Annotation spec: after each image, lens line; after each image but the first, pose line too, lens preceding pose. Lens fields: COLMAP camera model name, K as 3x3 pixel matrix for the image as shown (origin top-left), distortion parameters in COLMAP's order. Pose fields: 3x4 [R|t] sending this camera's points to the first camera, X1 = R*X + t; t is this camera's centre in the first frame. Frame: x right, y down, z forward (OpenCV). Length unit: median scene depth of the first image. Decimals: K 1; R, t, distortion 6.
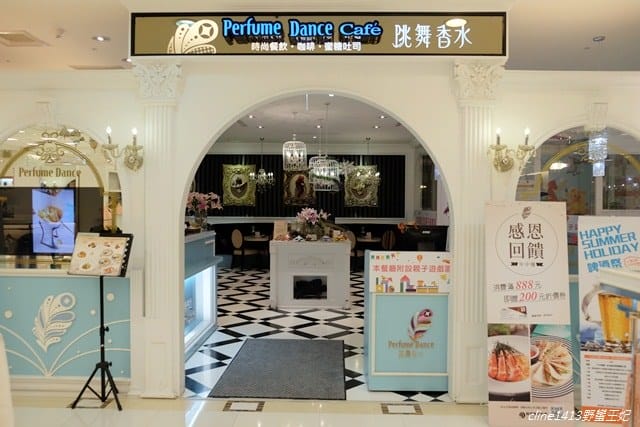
lens RADIAL K [[490.4, 0, 320.0], [0, 490.4, 213.5], [0, 0, 1]] dist [-0.057453, 0.055326]
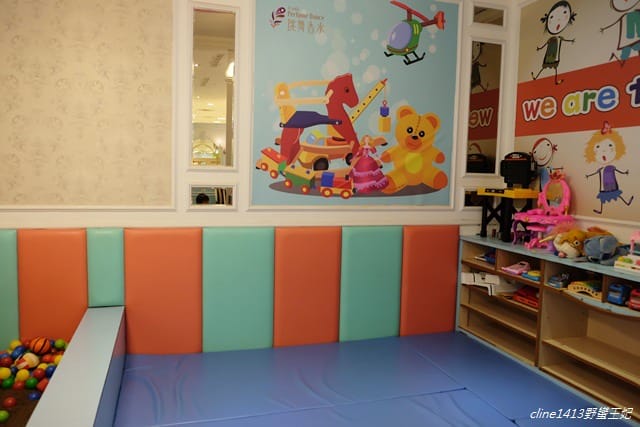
lens RADIAL K [[490.4, 0, 320.0], [0, 490.4, 213.5], [0, 0, 1]] dist [-0.057453, 0.055326]
pose [[0.946149, -0.011035, 0.323543, 0.365045], [-0.013525, 0.997199, 0.073565, -0.004231], [-0.323449, -0.073979, 0.943349, 0.709366]]
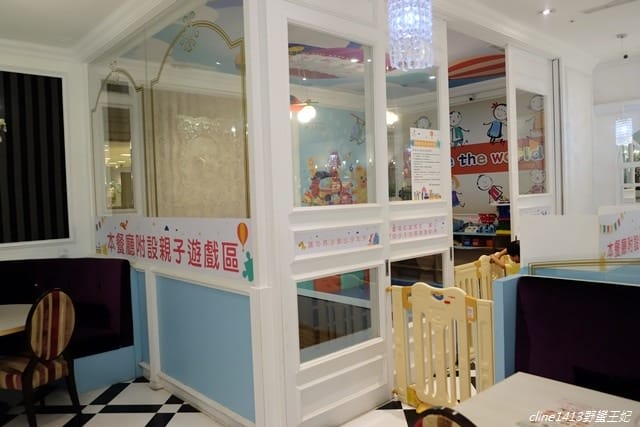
lens RADIAL K [[490.4, 0, 320.0], [0, 490.4, 213.5], [0, 0, 1]] dist [-0.057453, 0.055326]
pose [[0.725417, -0.057167, 0.685932, 0.053095], [0.051664, 0.998256, 0.028559, -0.010777], [-0.686368, 0.014721, 0.727105, 0.576601]]
